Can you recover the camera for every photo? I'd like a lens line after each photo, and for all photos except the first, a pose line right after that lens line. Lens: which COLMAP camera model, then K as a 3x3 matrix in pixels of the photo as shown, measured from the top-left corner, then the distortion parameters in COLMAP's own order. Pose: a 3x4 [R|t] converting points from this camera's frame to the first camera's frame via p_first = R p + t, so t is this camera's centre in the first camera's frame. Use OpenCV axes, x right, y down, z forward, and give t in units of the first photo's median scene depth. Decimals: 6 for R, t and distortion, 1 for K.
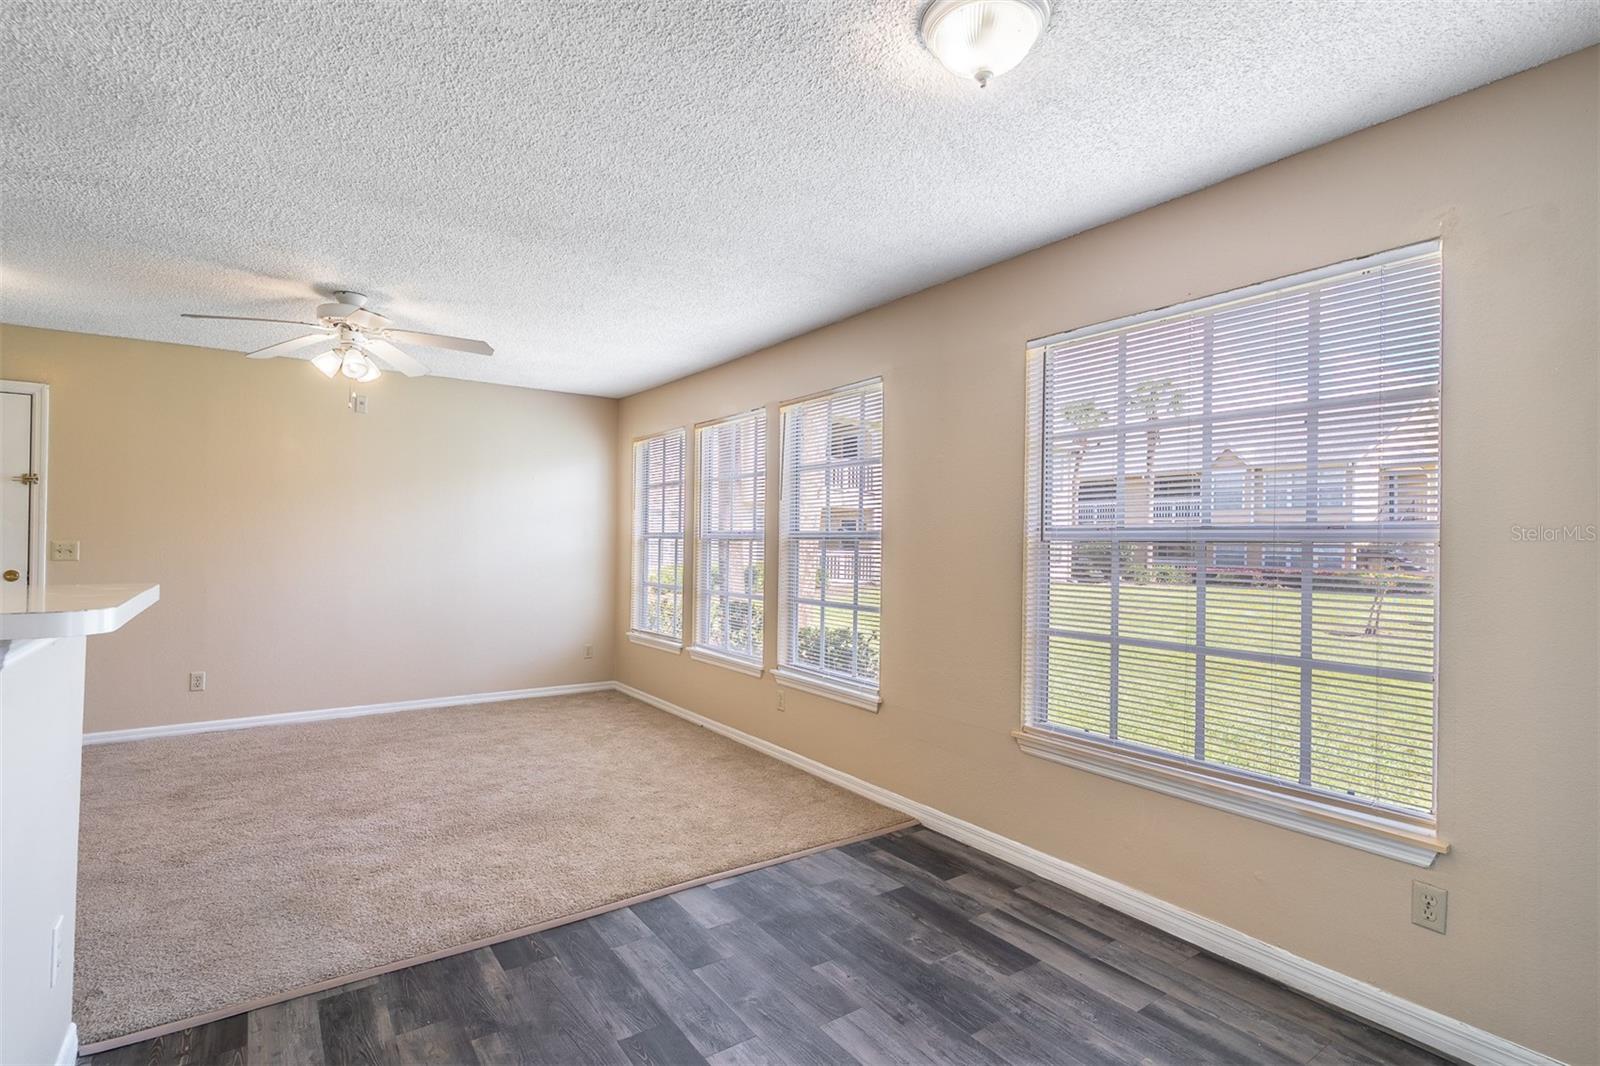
lens RADIAL K [[771.2, 0, 803.1], [0, 771.2, 534.5], [0, 0, 1]] dist [0.003521, -0.000631]
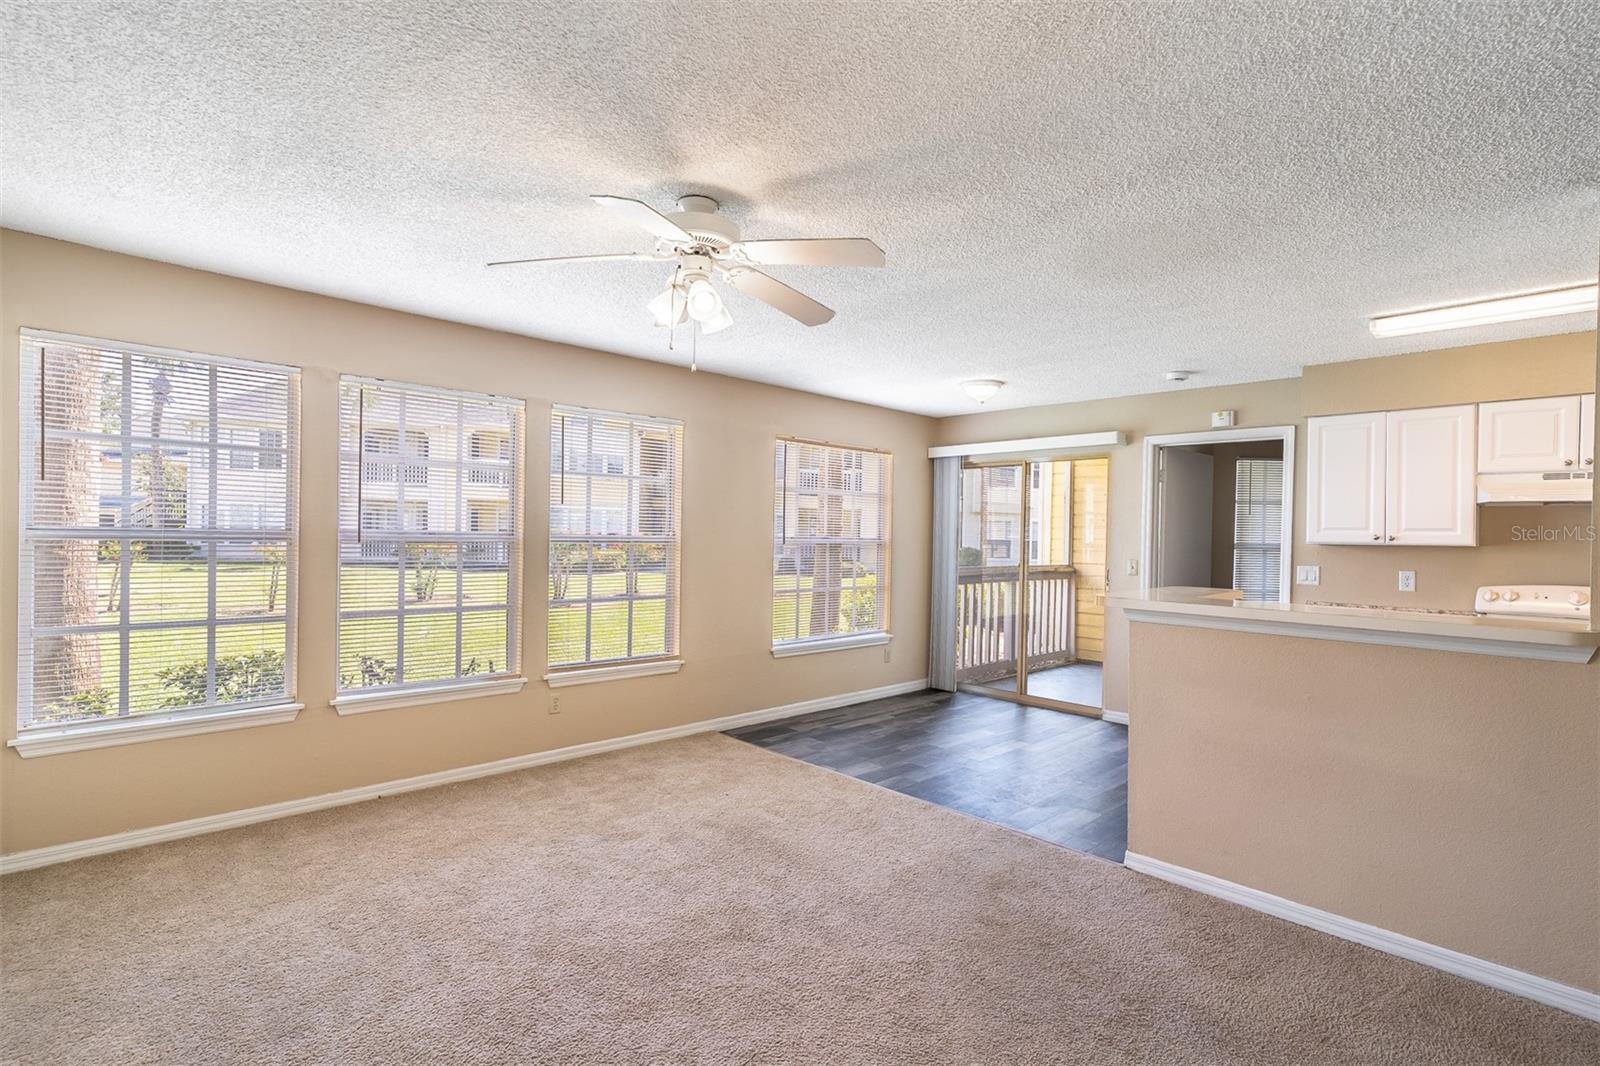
lens RADIAL K [[771.2, 0, 798.2], [0, 771.2, 536.6], [0, 0, 1]] dist [0.003521, -0.000631]
pose [[-0.145844, -0.022175, 0.989059, -1.618790], [-0.033709, 0.999280, 0.017434, -0.045124], [-0.988733, -0.030797, -0.146487, 1.283648]]
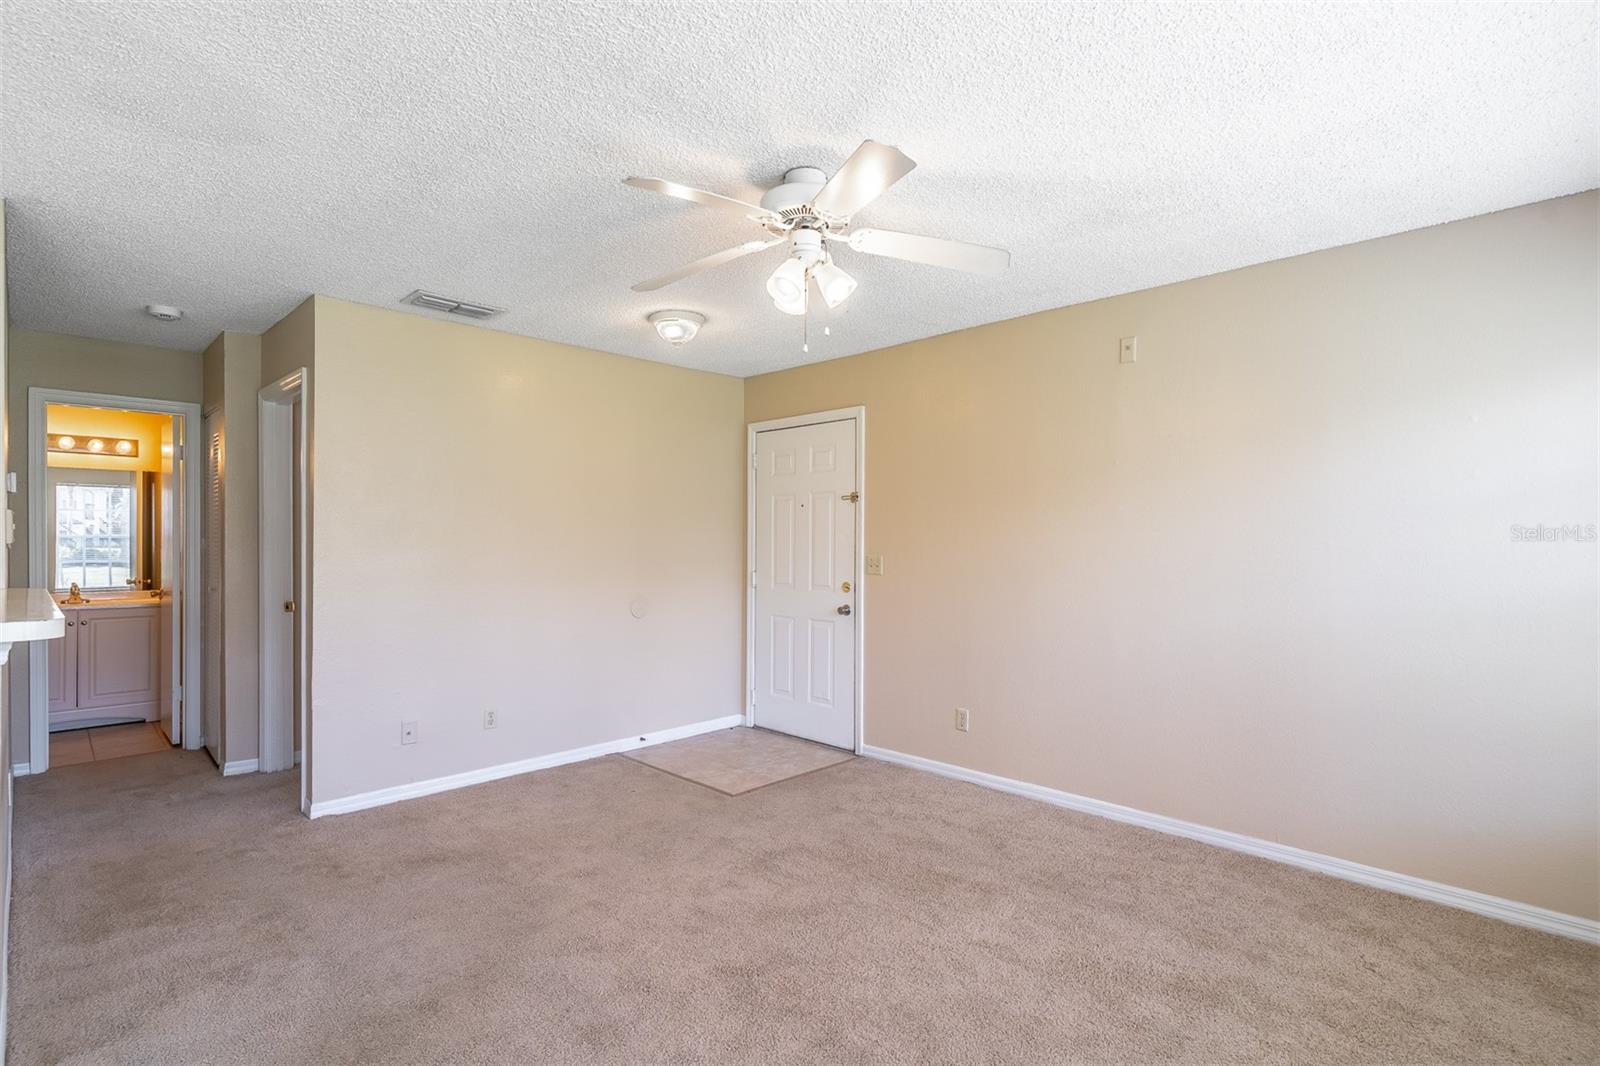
lens RADIAL K [[771.2, 0, 802.6], [0, 771.2, 548.6], [0, 0, 1]] dist [0.003521, -0.000631]
pose [[0.169792, -0.000553, -0.985480, 0.052281], [0.007476, 0.999972, 0.000727, -0.003871], [0.985452, -0.007490, 0.169791, 1.133431]]
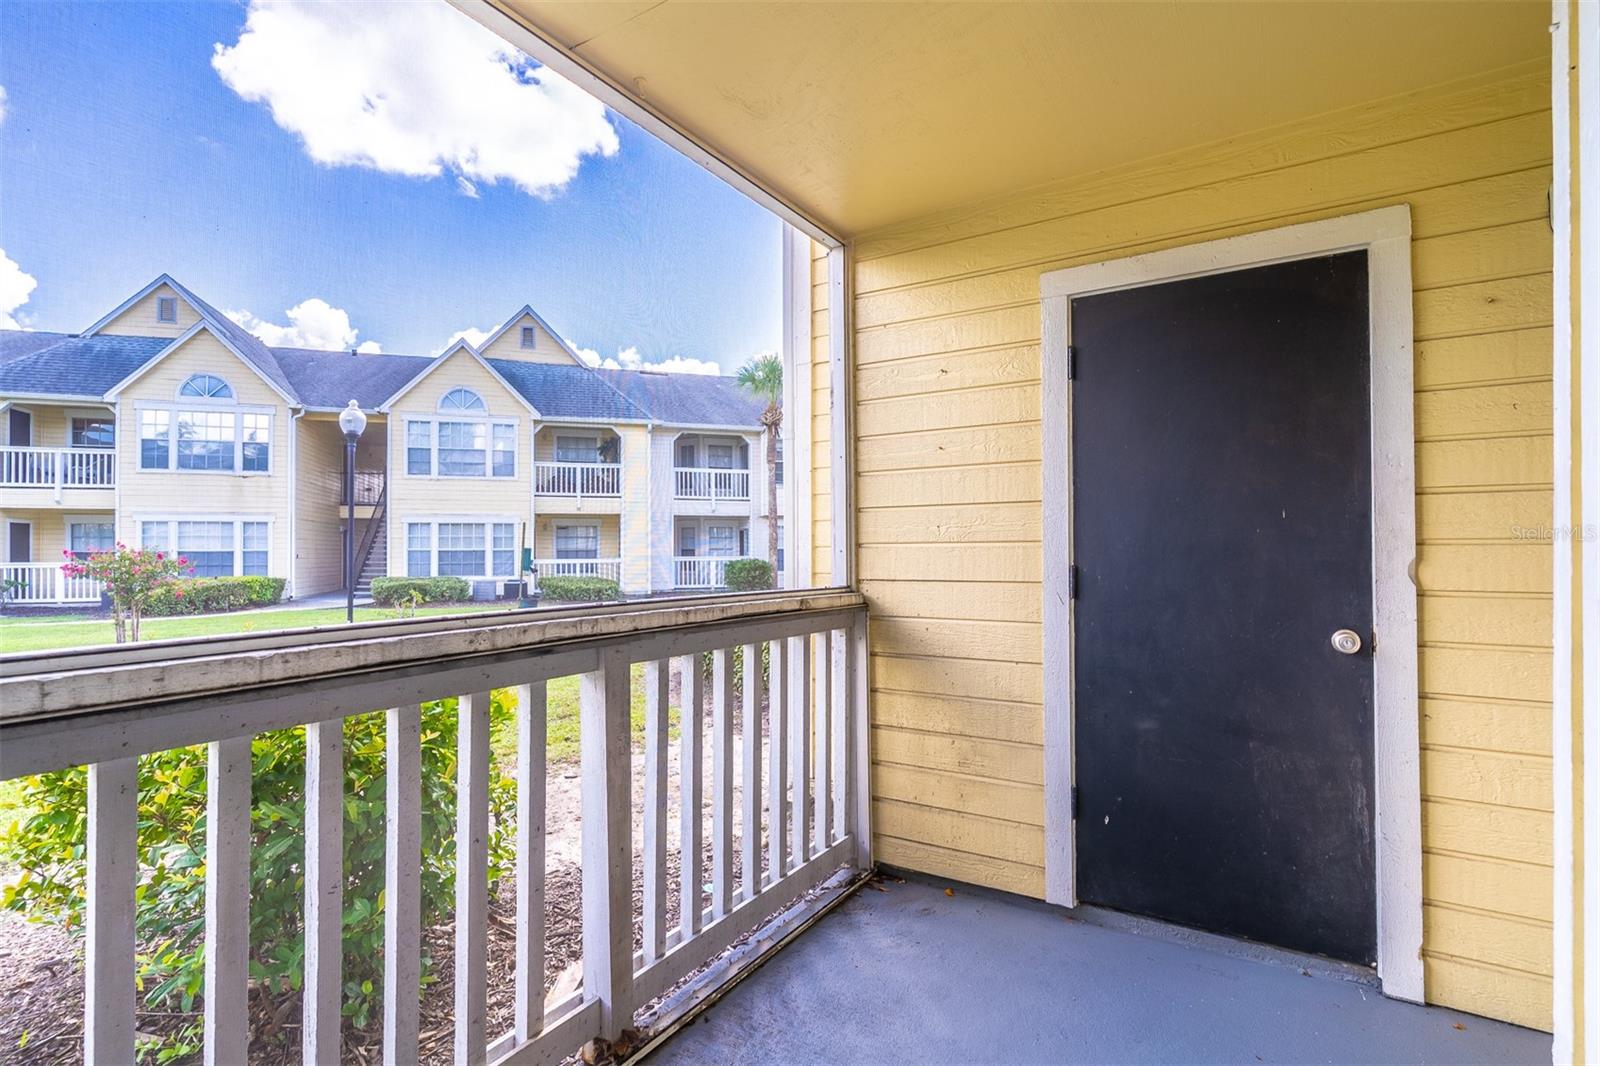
lens RADIAL K [[771.2, 0, 800.2], [0, 771.2, 538.6], [0, 0, 1]] dist [0.003521, -0.000631]
pose [[-0.379905, 0.001601, 0.925024, 0.296156], [-0.010698, 0.999924, -0.006124, 0.027314], [-0.924964, -0.012223, -0.379859, 0.233765]]
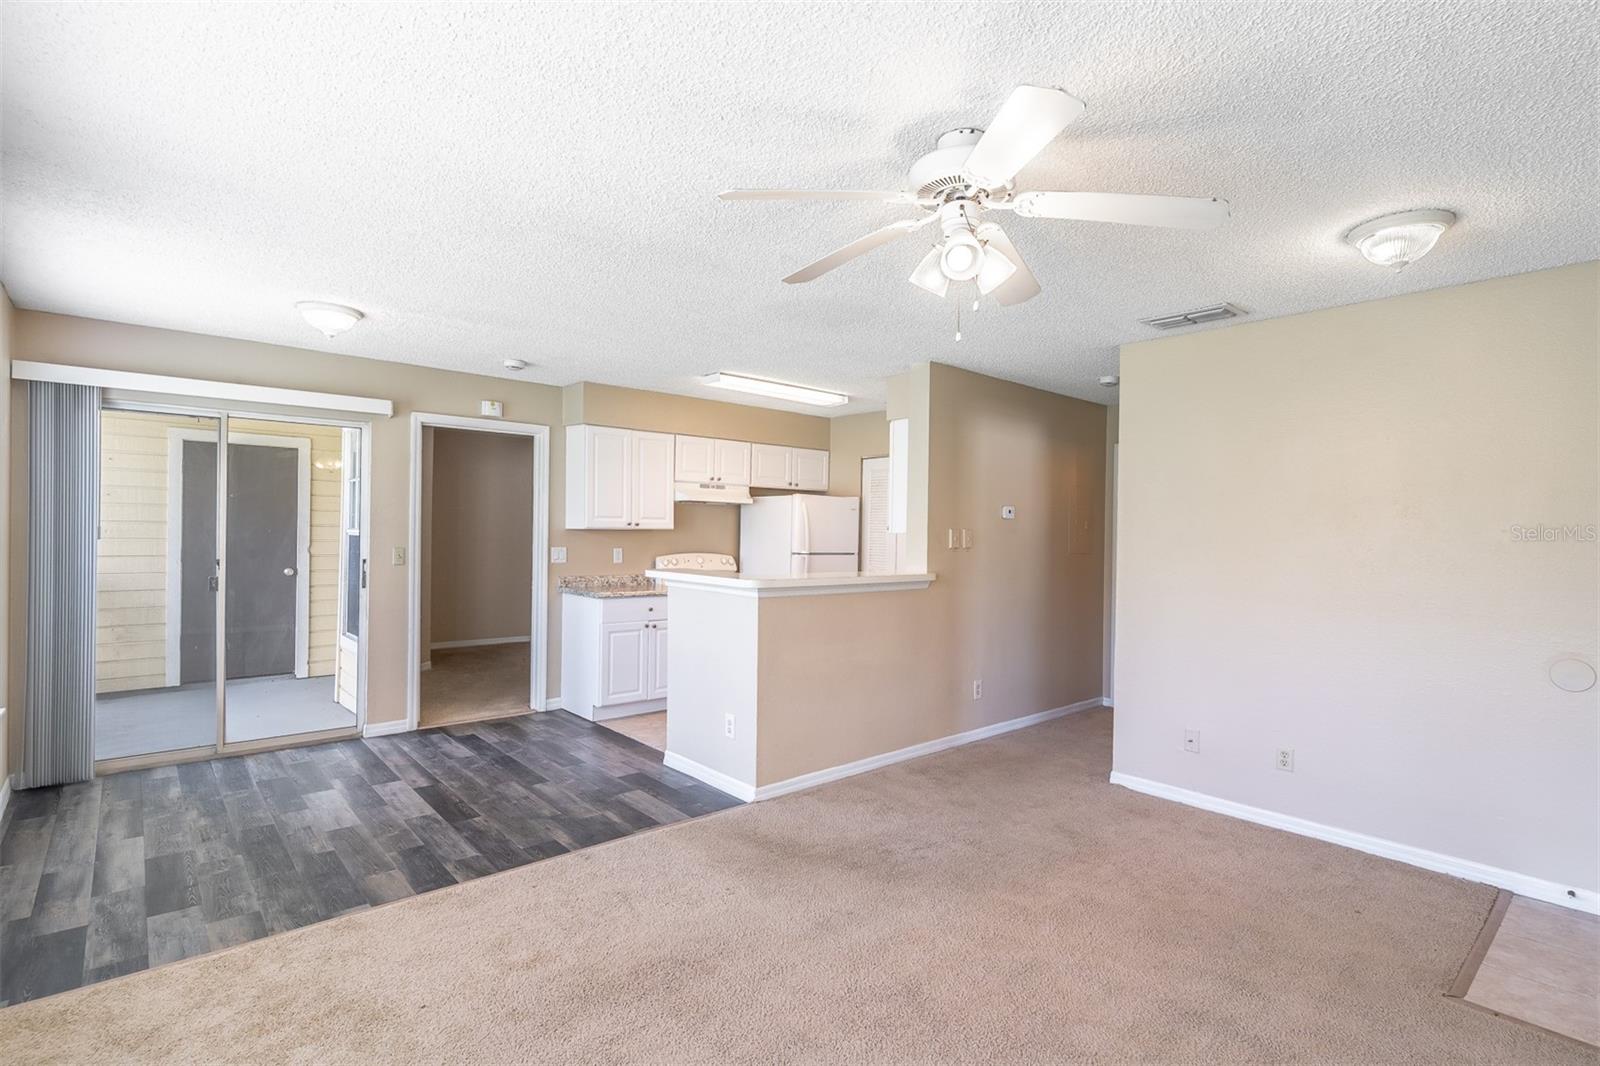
lens RADIAL K [[771.2, 0, 794.6], [0, 771.2, 536.3], [0, 0, 1]] dist [0.003521, -0.000631]
pose [[-0.995232, -0.029135, -0.093080, -0.538615], [-0.028648, 0.999568, -0.006563, -0.021400], [0.093231, -0.003865, -0.995637, 1.974466]]
